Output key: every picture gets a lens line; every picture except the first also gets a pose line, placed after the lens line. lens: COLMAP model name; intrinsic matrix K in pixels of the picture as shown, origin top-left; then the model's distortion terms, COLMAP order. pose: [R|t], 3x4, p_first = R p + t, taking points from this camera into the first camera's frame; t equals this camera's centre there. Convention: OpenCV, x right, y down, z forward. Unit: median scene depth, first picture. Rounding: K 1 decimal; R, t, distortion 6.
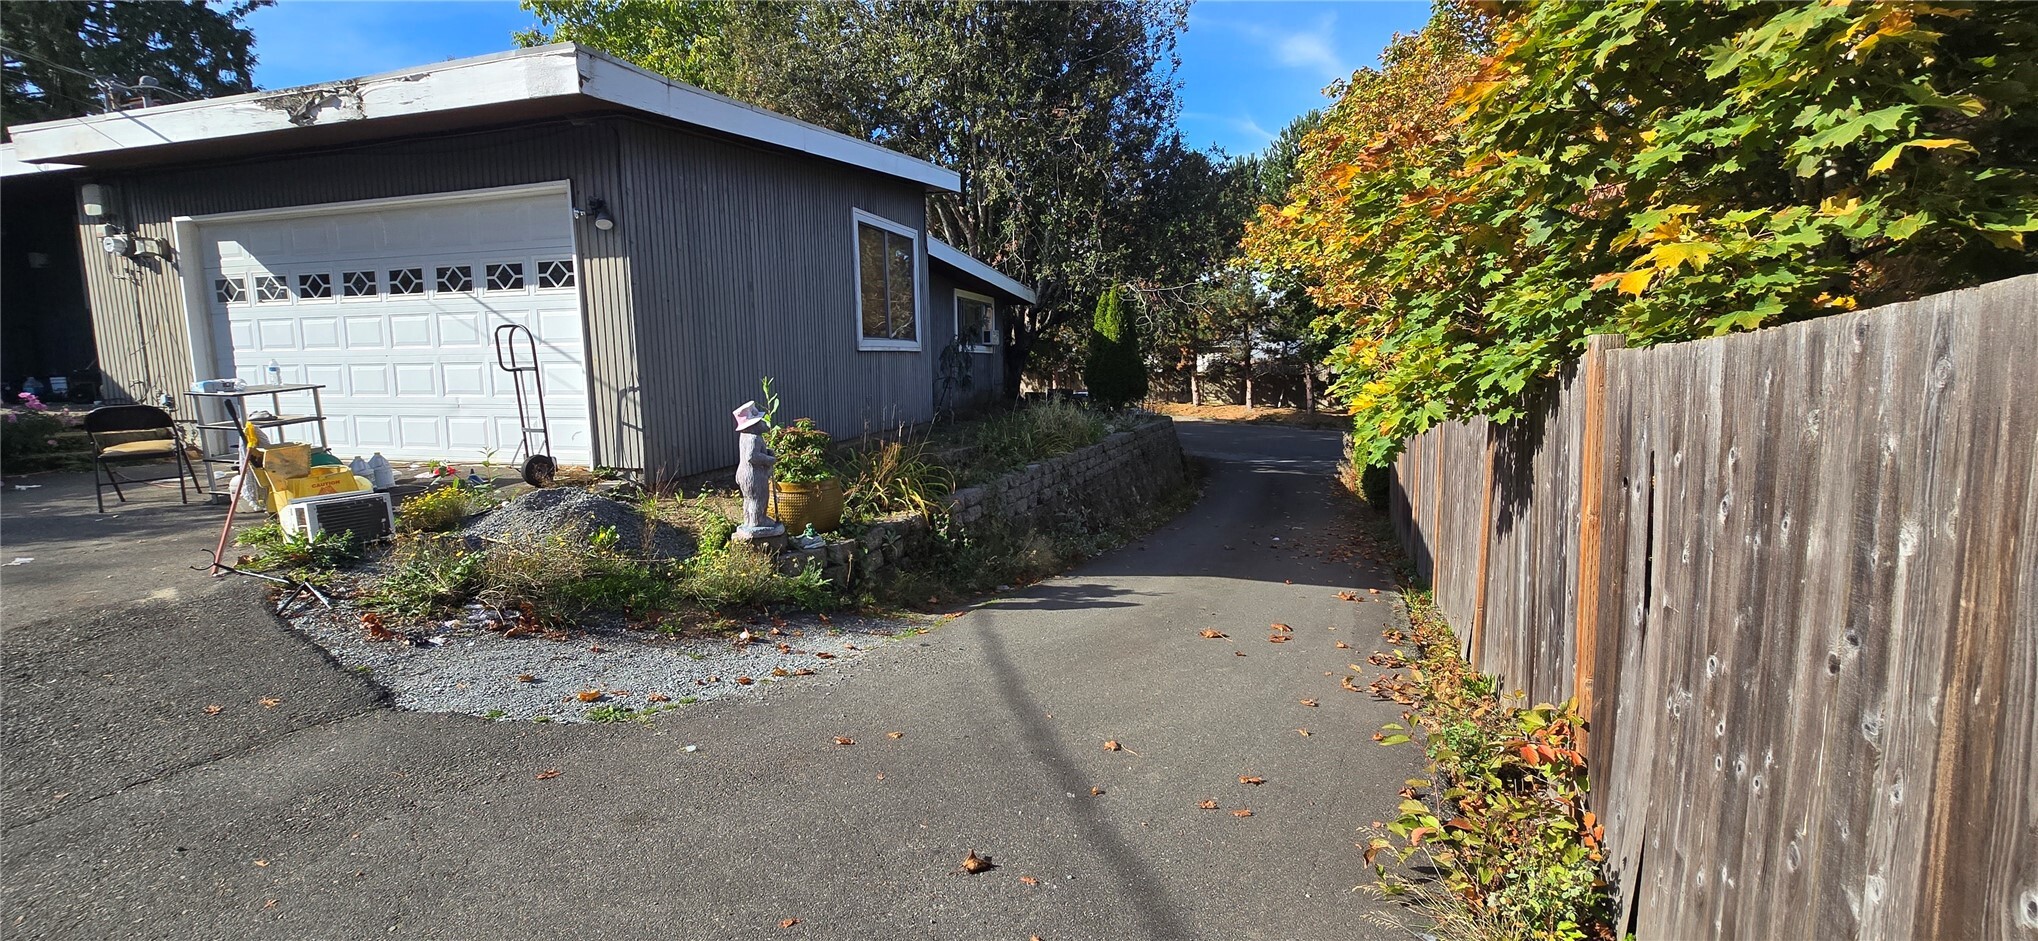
lens RADIAL K [[823.5, 0, 1016.4], [0, 823.5, 455.4], [0, 0, 1]] dist [-0.012938, 0.003141]
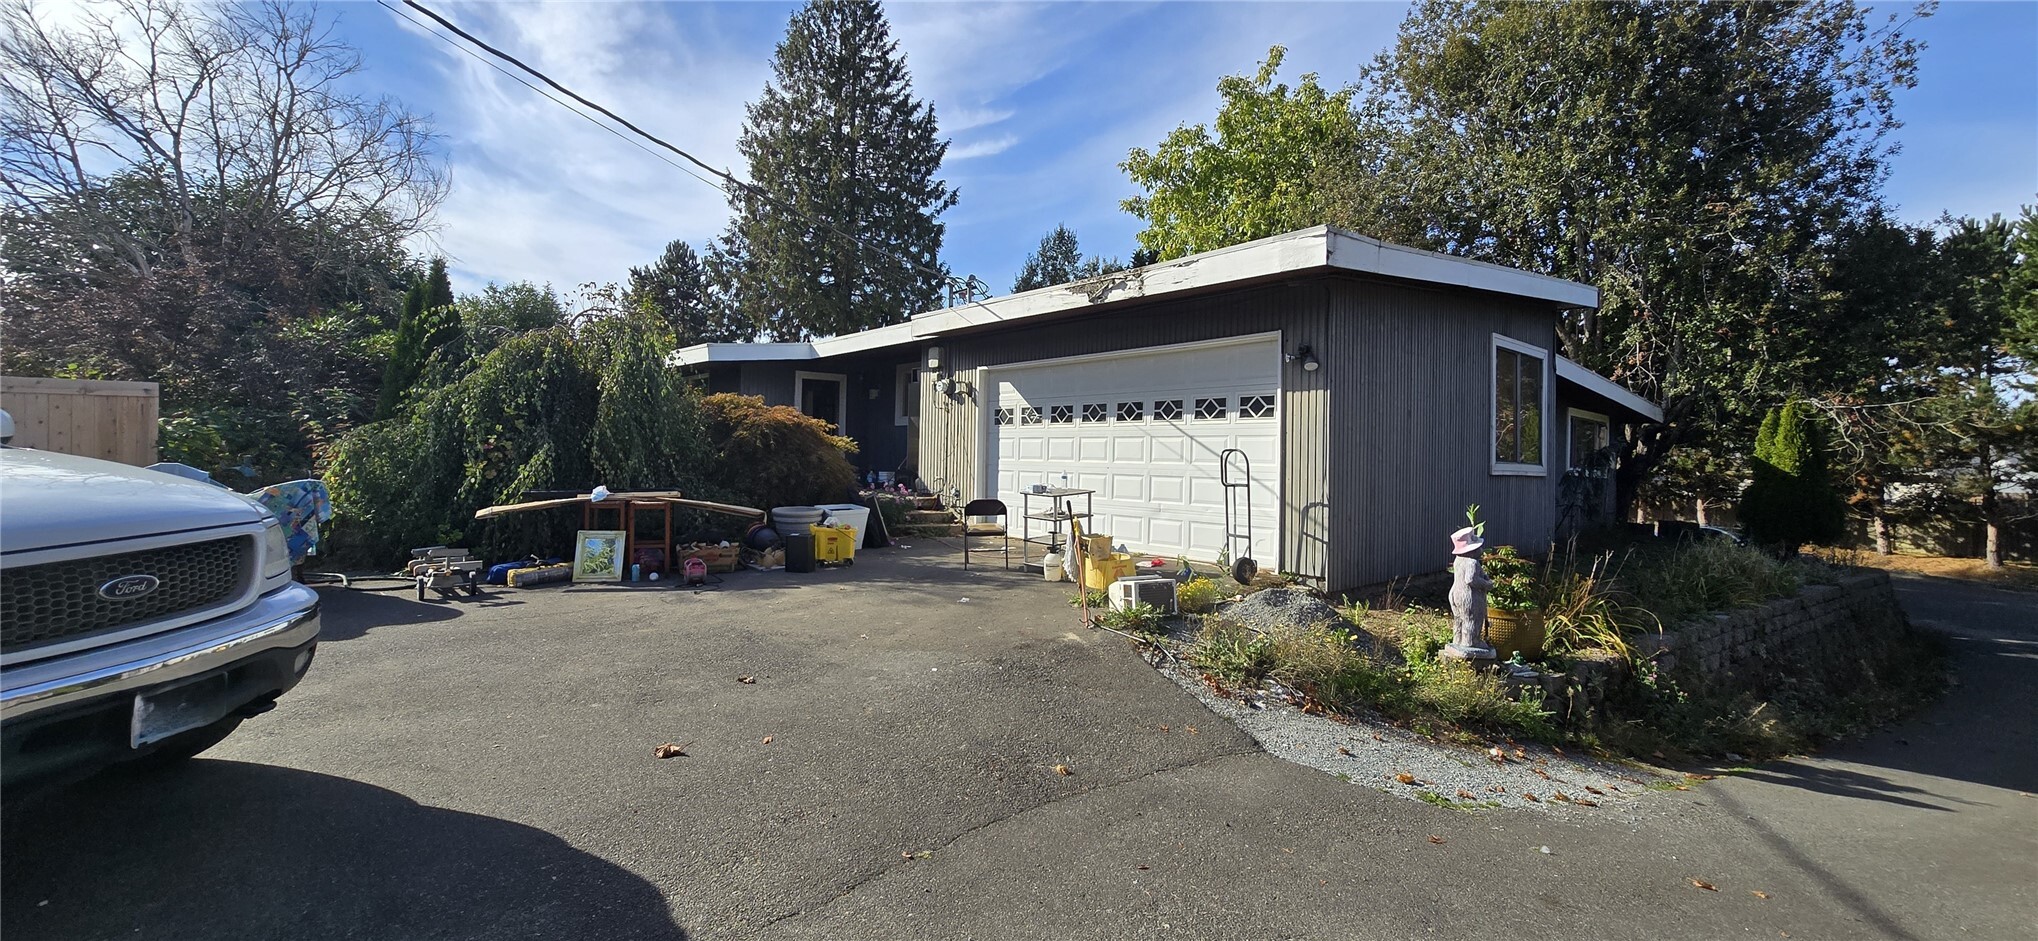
lens RADIAL K [[823.5, 0, 1016.4], [0, 823.5, 455.4], [0, 0, 1]] dist [-0.012938, 0.003141]
pose [[0.838381, 0.026229, -0.544453, -0.202571], [-0.096700, 0.990155, -0.101203, 0.005476], [0.536438, 0.137495, 0.832664, -0.185150]]
